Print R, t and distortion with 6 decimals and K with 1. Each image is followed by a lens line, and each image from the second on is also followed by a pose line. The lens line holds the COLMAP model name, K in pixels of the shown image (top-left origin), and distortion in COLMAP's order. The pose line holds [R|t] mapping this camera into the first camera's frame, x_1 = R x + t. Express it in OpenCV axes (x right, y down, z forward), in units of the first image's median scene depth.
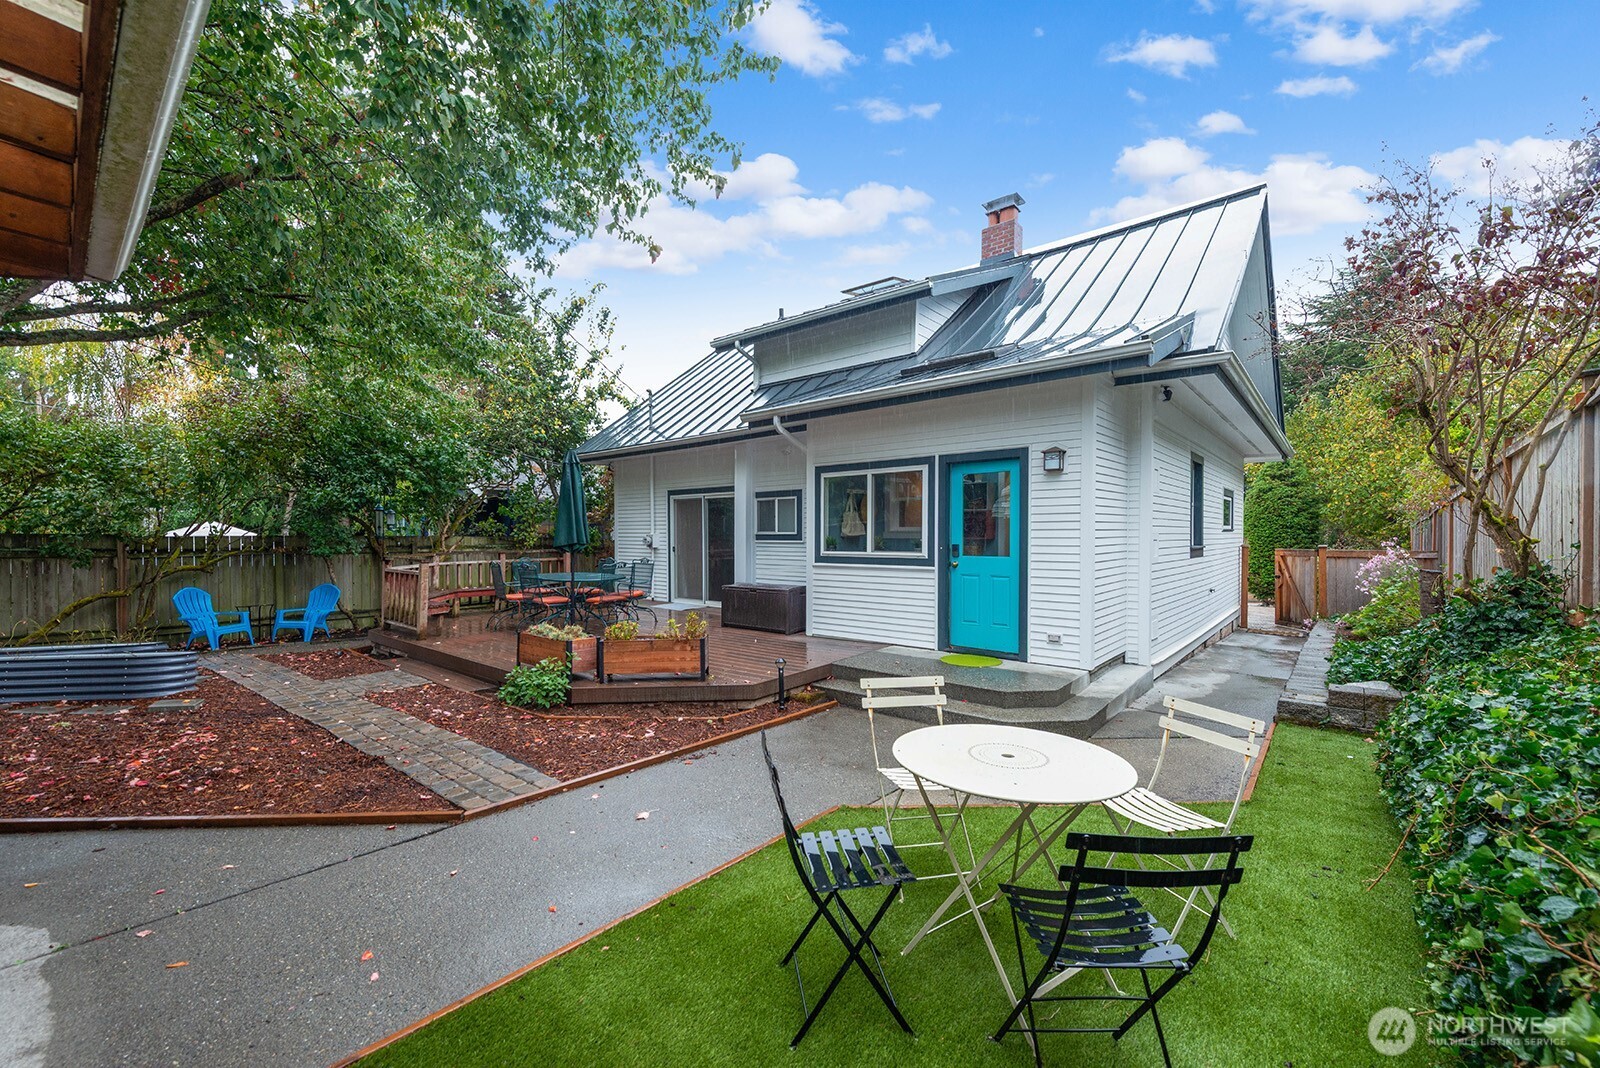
lens RADIAL K [[647.4, 0, 782.8], [0, 647.4, 545.7], [0, 0, 1]] dist [-0.001533, 0.000116]
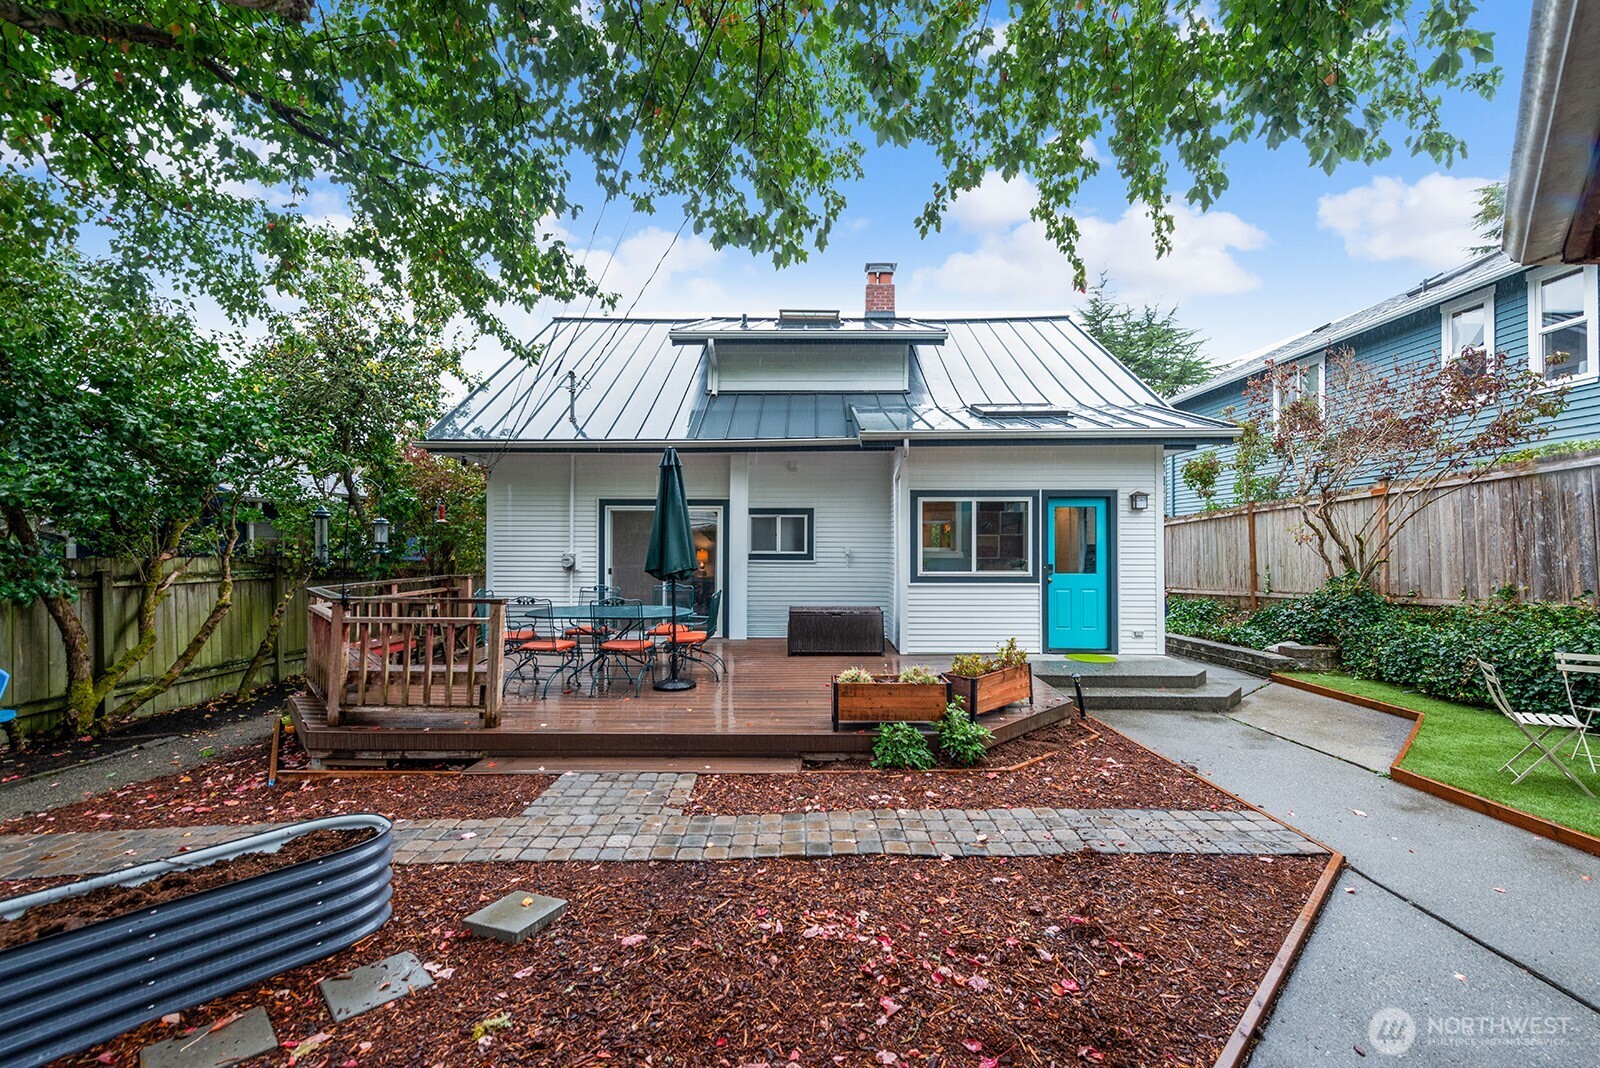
lens RADIAL K [[647.4, 0, 787.5], [0, 647.4, 532.0], [0, 0, 1]] dist [-0.001533, 0.000116]
pose [[0.761271, 0.019307, 0.648146, -0.880532], [0.007483, 0.999229, -0.038554, -0.018736], [-0.648391, 0.034200, 0.760539, 0.390534]]
